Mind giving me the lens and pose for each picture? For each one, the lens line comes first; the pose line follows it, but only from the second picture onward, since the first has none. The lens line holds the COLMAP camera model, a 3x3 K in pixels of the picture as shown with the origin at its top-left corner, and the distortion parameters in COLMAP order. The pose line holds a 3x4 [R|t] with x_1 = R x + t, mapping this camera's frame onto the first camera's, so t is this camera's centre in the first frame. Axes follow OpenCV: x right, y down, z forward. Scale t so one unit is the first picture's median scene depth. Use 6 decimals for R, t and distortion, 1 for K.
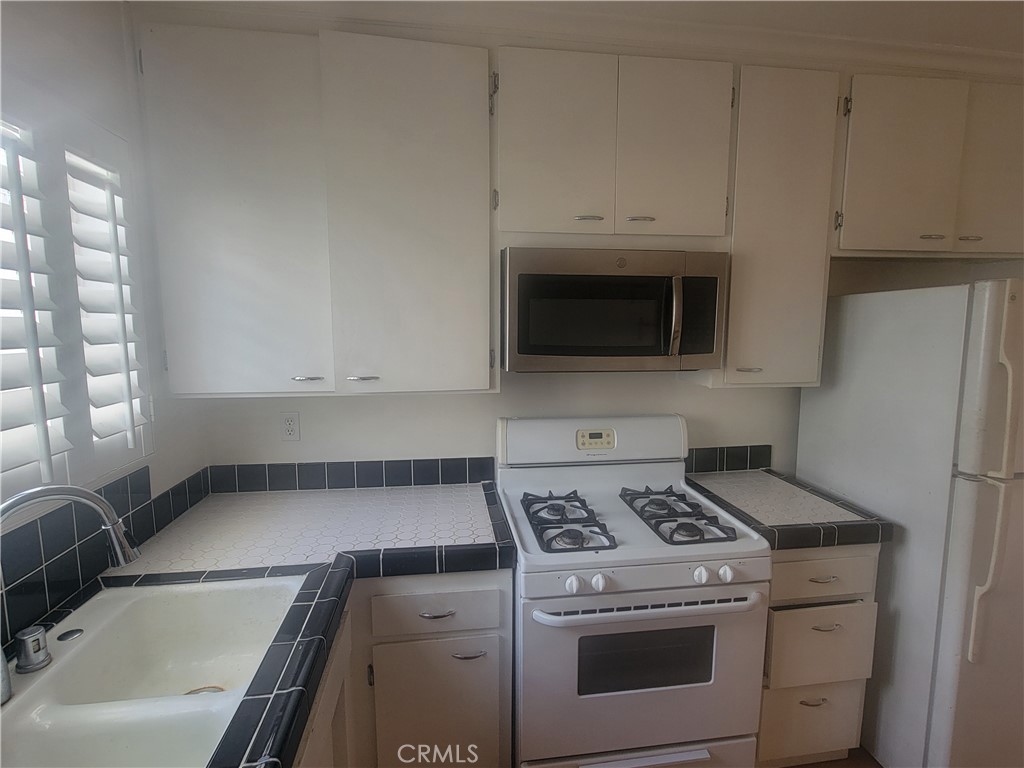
lens RADIAL K [[517.6, 0, 511.0], [0, 517.6, 390.6], [0, 0, 1]] dist [-0.003809, 0.000077]
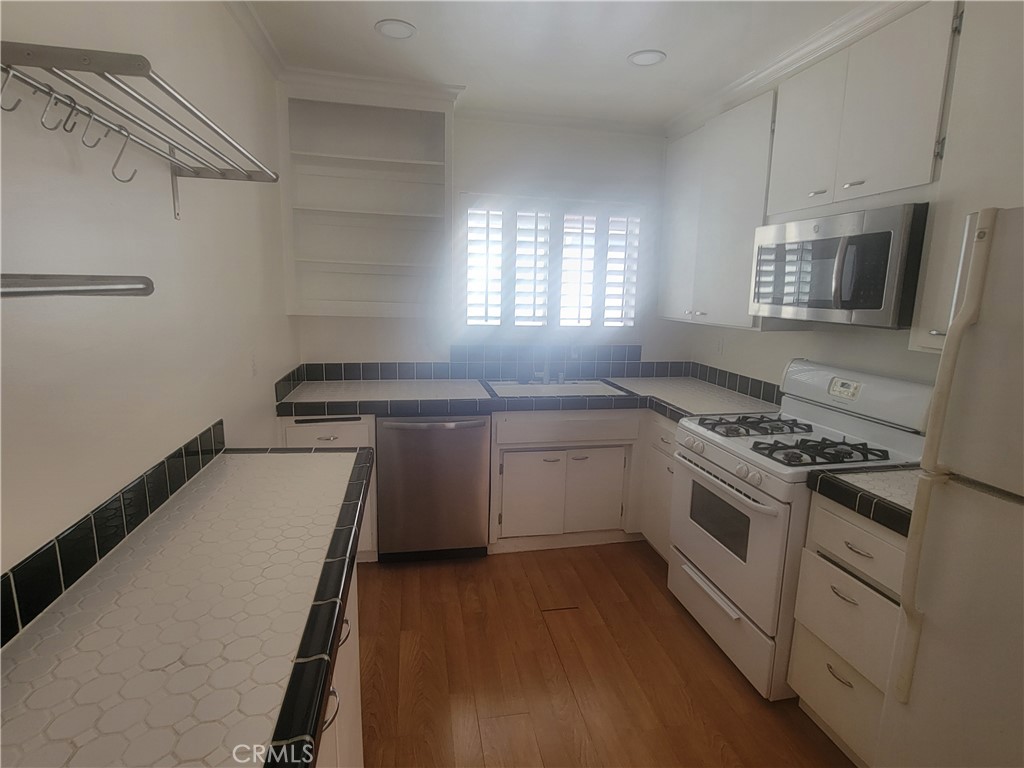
lens RADIAL K [[490.4, 0, 514.8], [0, 490.4, 387.1], [0, 0, 1]] dist [-0.003359, -0.000334]
pose [[0.070448, 0.201226, -0.977008, 1.338103], [-0.149431, 0.970518, 0.189114, -0.001001], [0.986259, 0.132673, 0.098440, 0.245269]]
